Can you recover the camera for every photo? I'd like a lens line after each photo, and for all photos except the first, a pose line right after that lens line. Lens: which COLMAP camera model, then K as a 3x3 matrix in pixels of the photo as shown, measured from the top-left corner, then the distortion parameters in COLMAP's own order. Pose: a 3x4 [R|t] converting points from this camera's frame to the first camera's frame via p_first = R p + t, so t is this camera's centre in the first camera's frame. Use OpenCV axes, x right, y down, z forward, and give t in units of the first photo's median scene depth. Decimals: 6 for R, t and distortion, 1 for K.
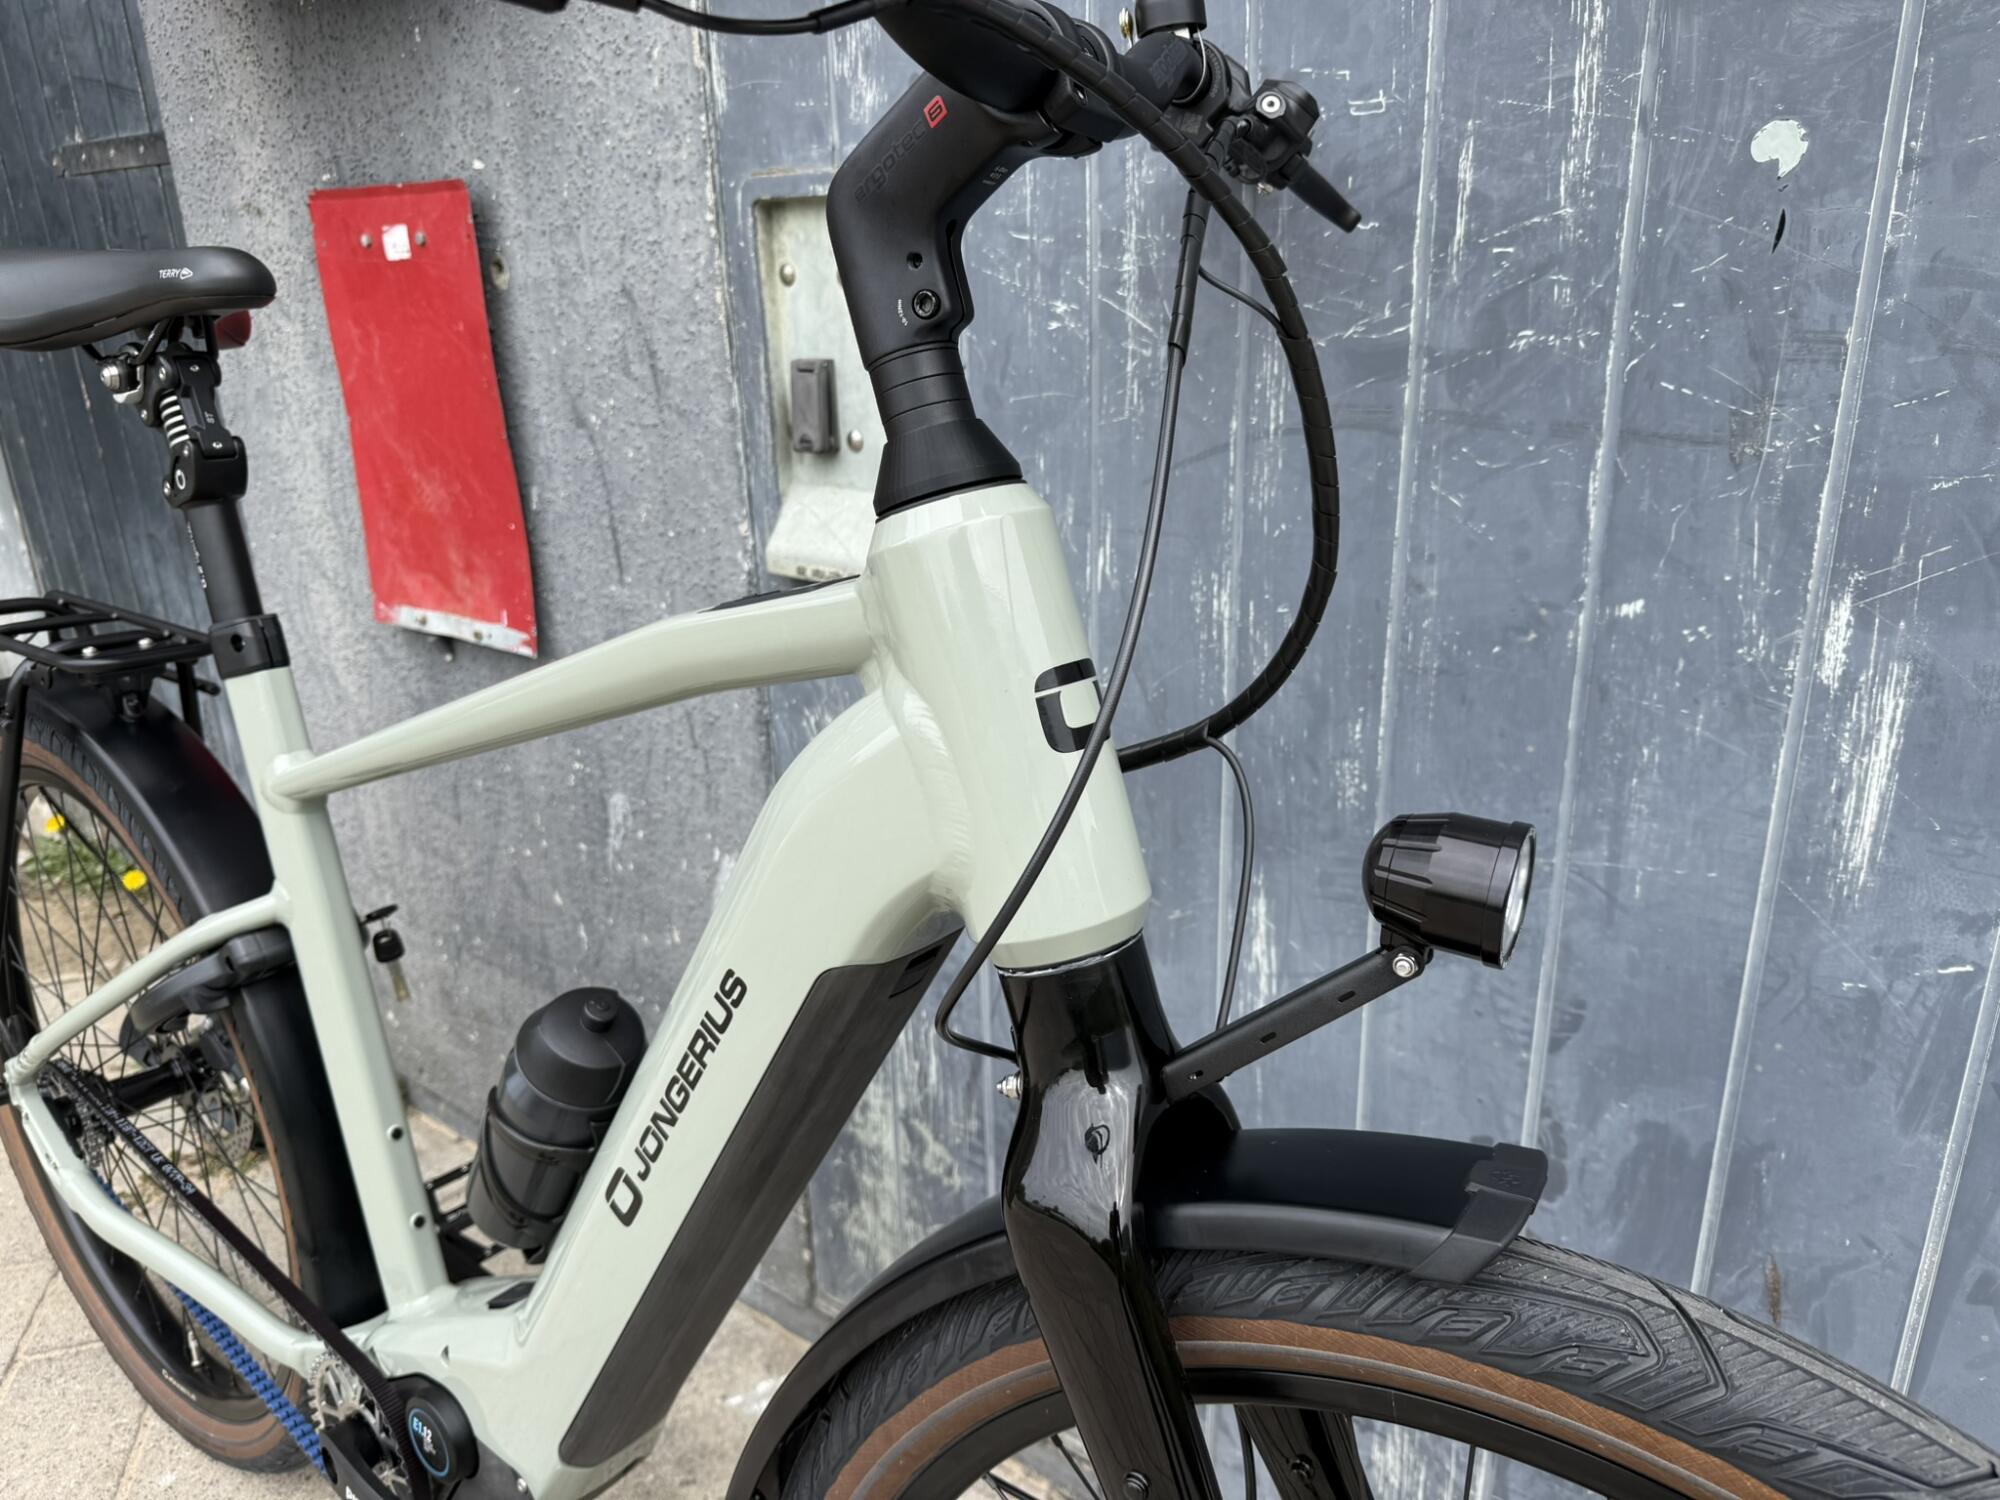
lens RADIAL K [[1431.0, 0, 1019.5], [0, 1431.0, 757.5], [0, 0, 1]] dist [0.025169, -0.043551]
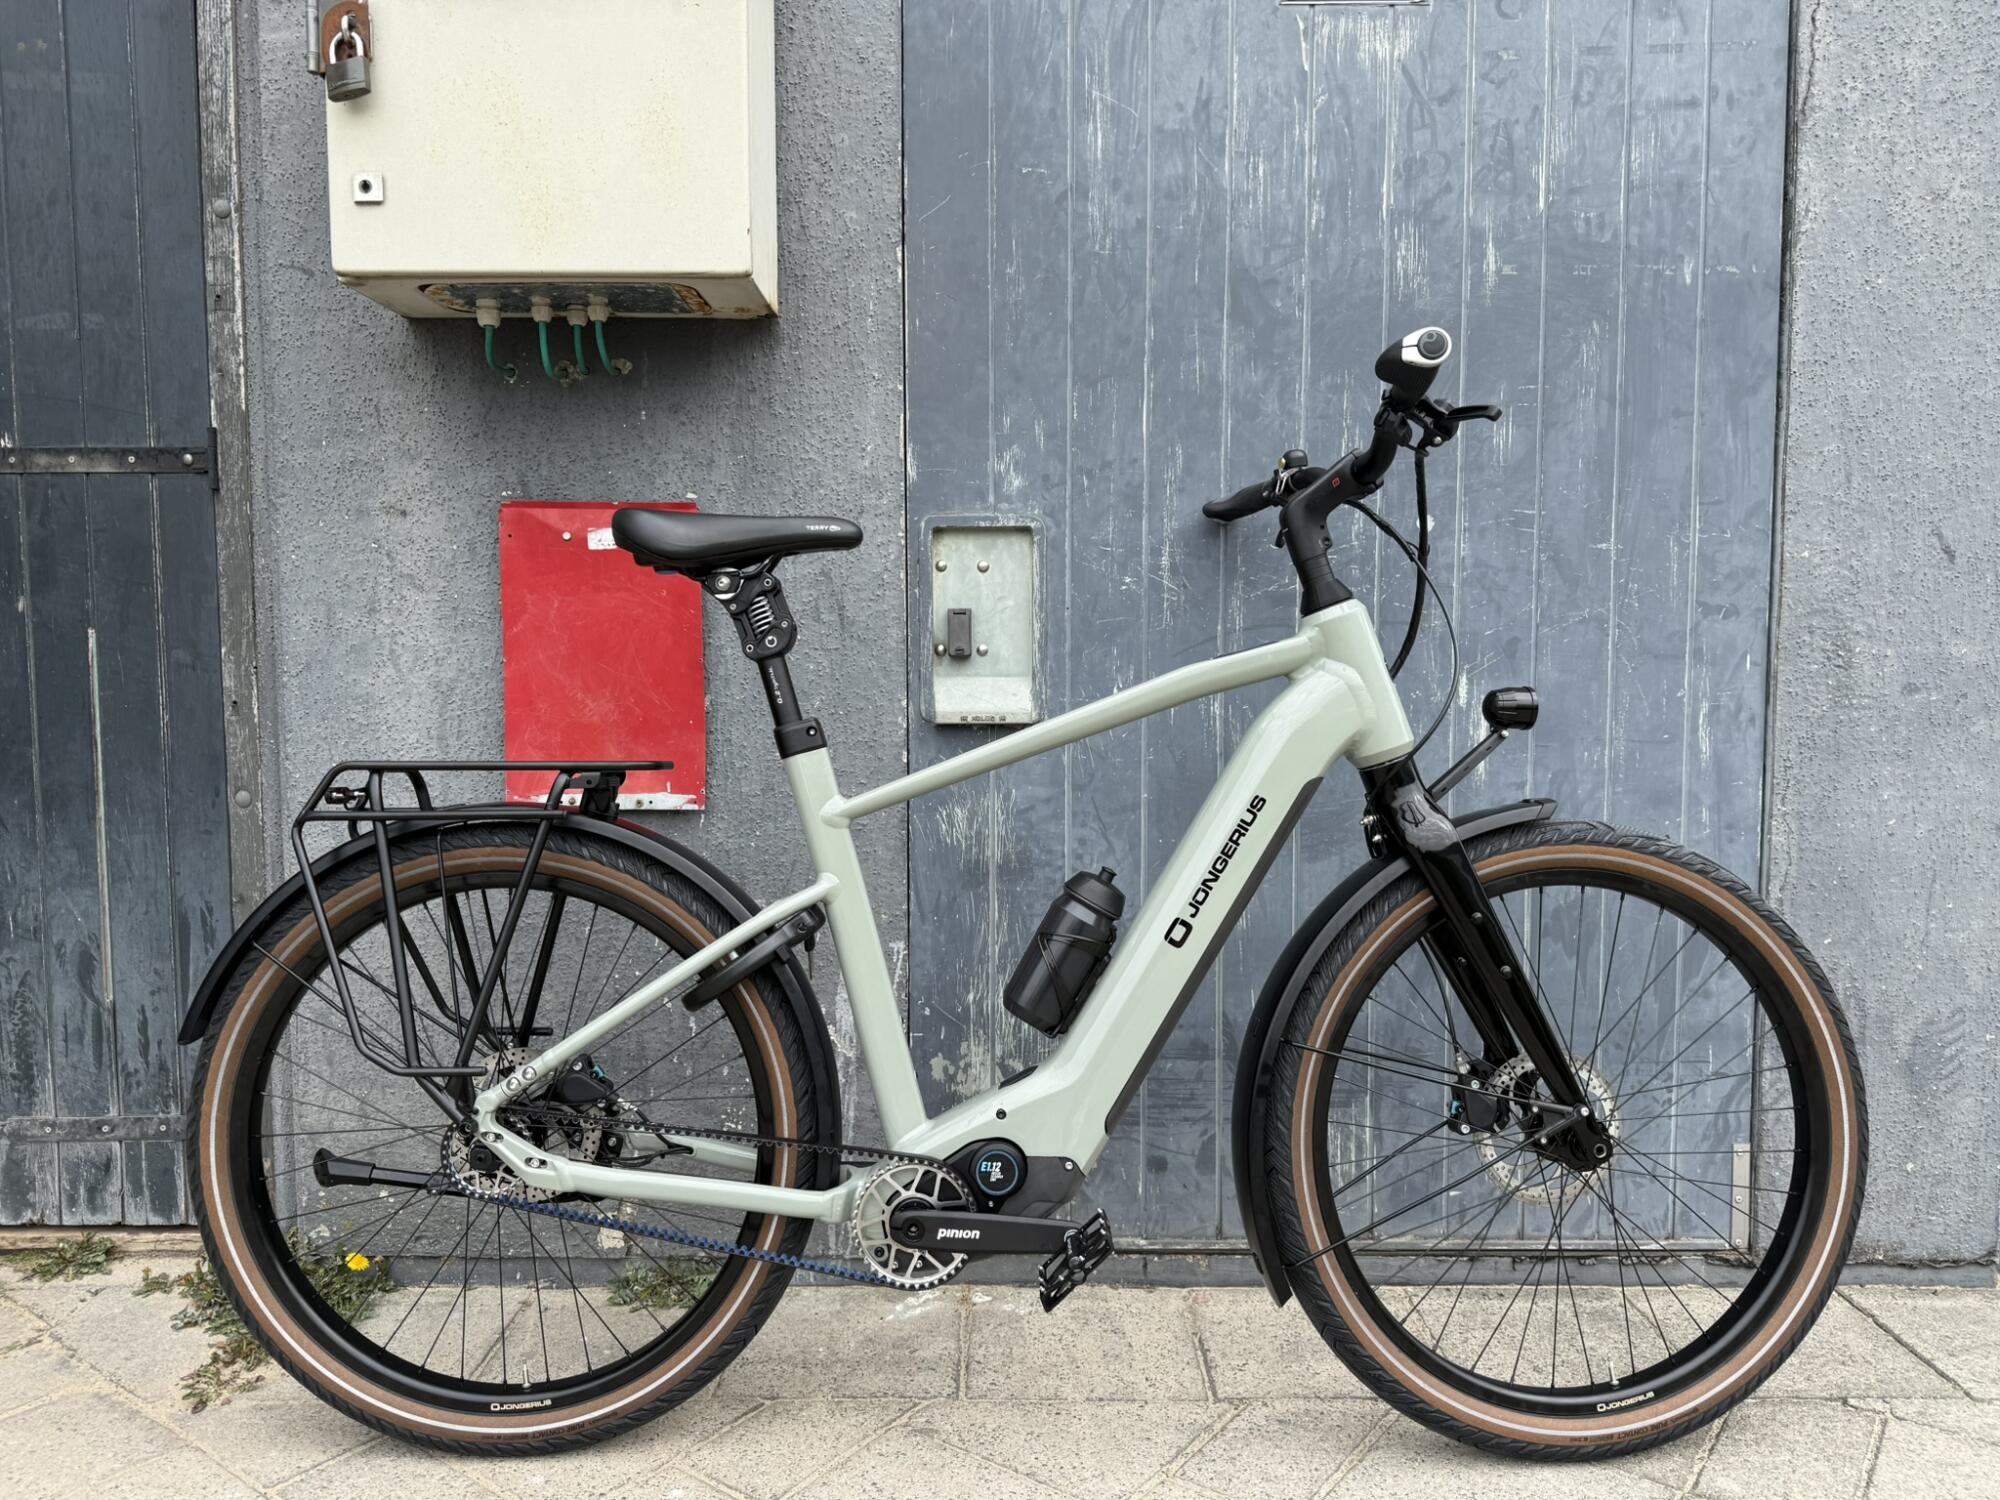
lens RADIAL K [[1412.4, 0, 1001.3], [0, 1412.4, 750.3], [0, 0, 1]] dist [0.044383, -0.071635]
pose [[0.802747, -0.018723, 0.596026, -1.424725], [0.187575, 0.956699, -0.222579, 0.376816], [-0.566050, 0.290475, 0.771500, -0.464588]]
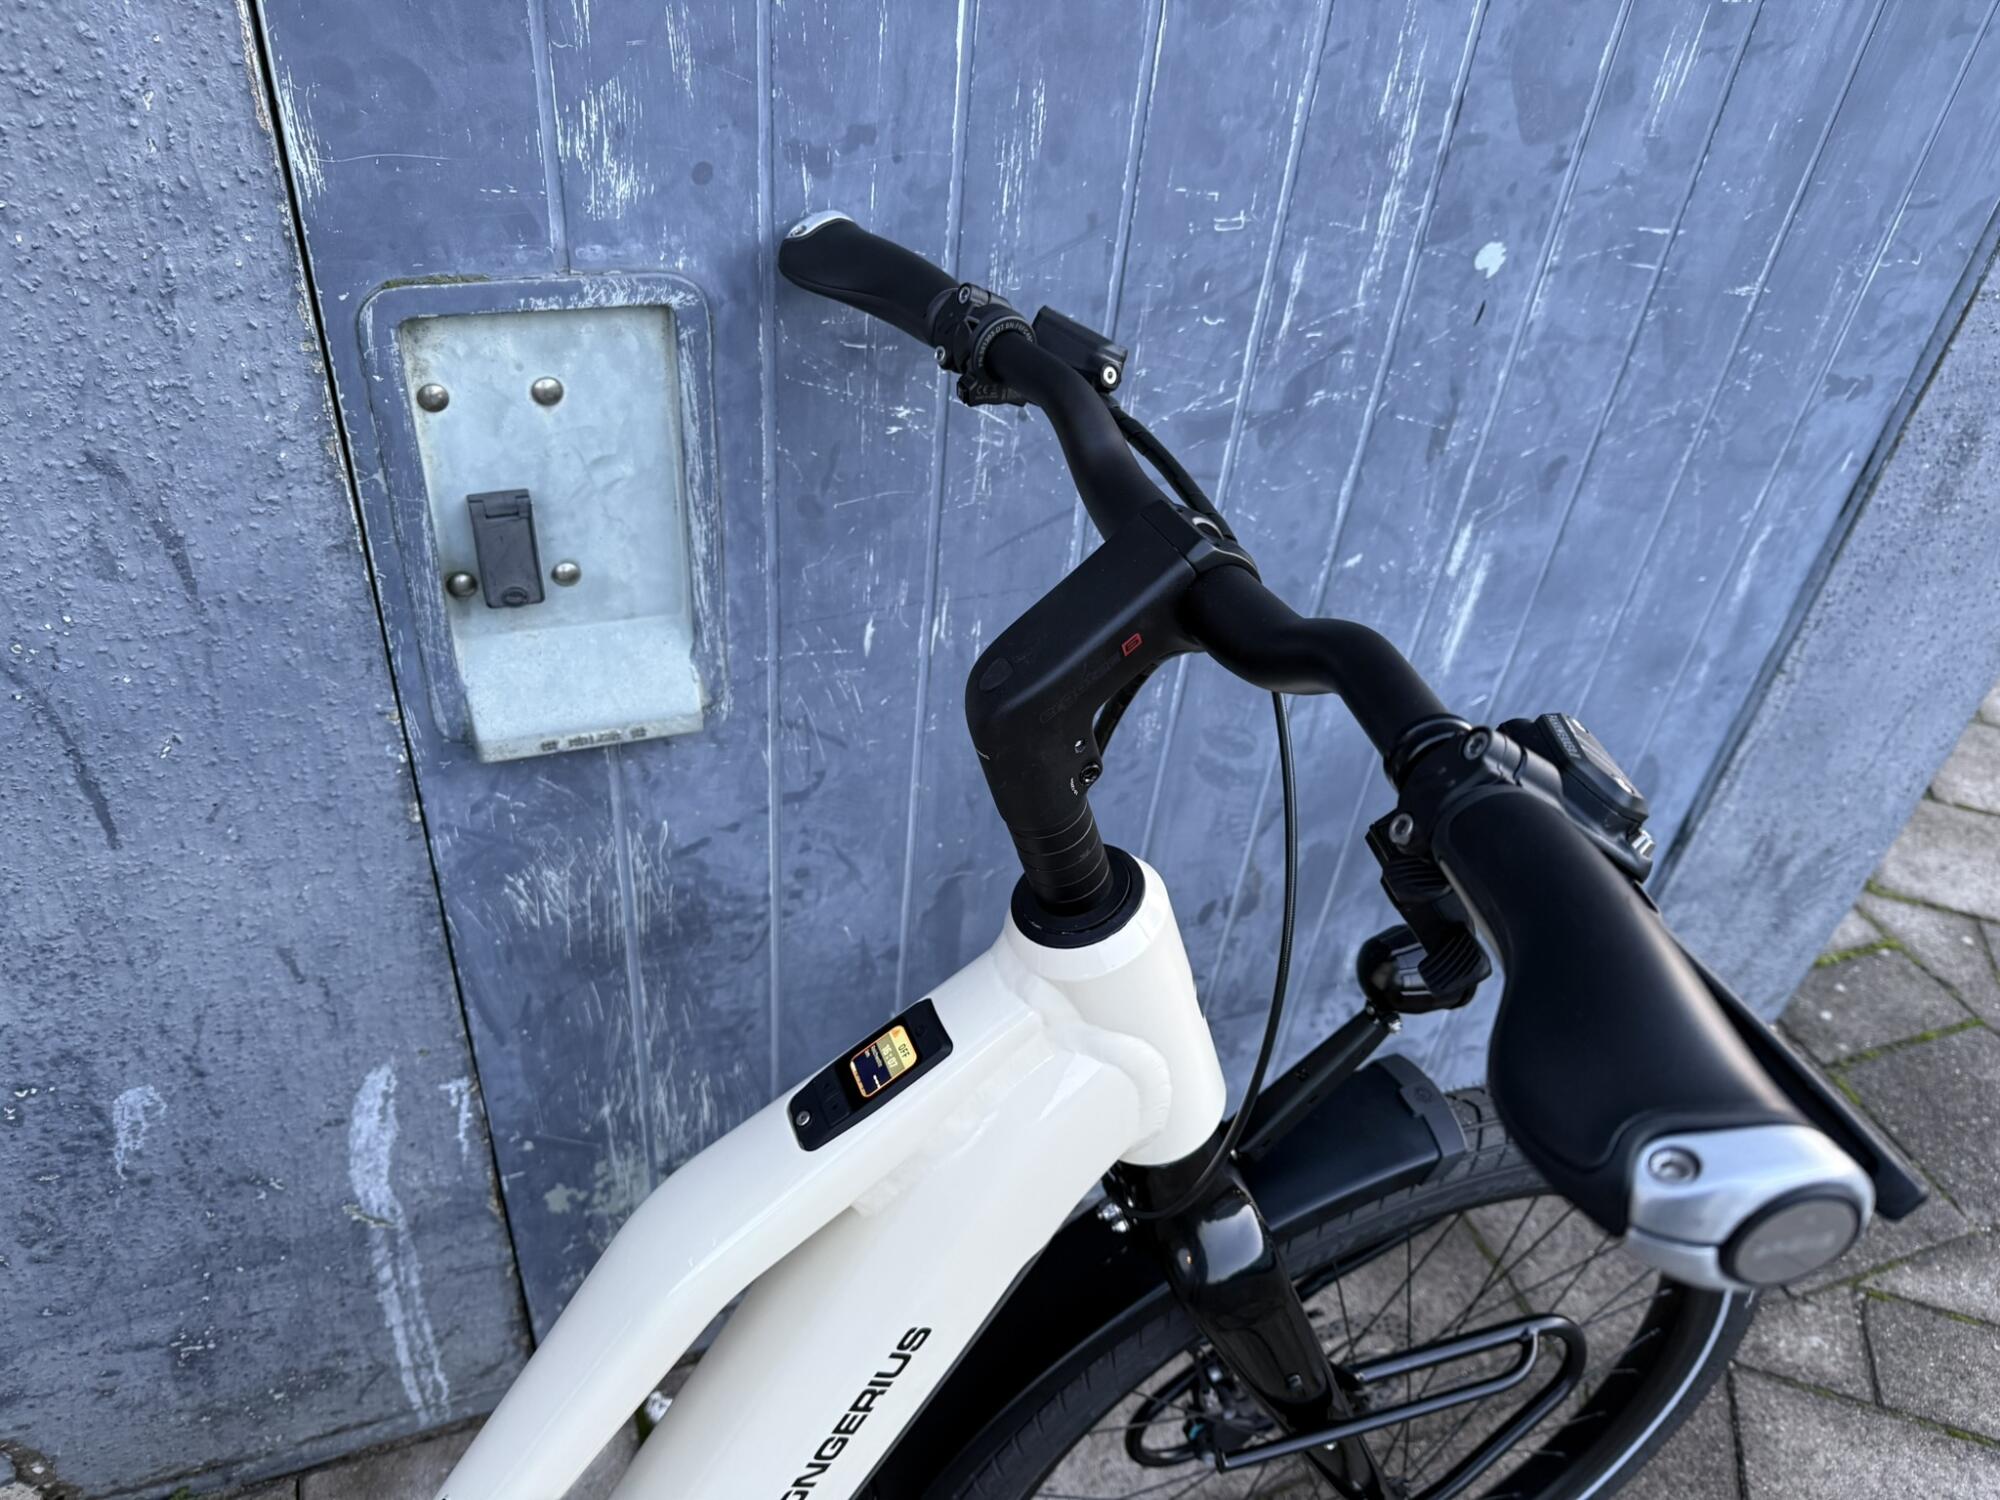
lens RADIAL K [[1431.0, 0, 1017.0], [0, 1431.0, 765.5], [0, 0, 1]] dist [0.025169, -0.043551]
pose [[0.523490, -0.472355, 0.709111, -0.722059], [0.186459, 0.875597, 0.445604, -0.525882], [-0.831379, -0.101049, 0.546441, 0.410893]]
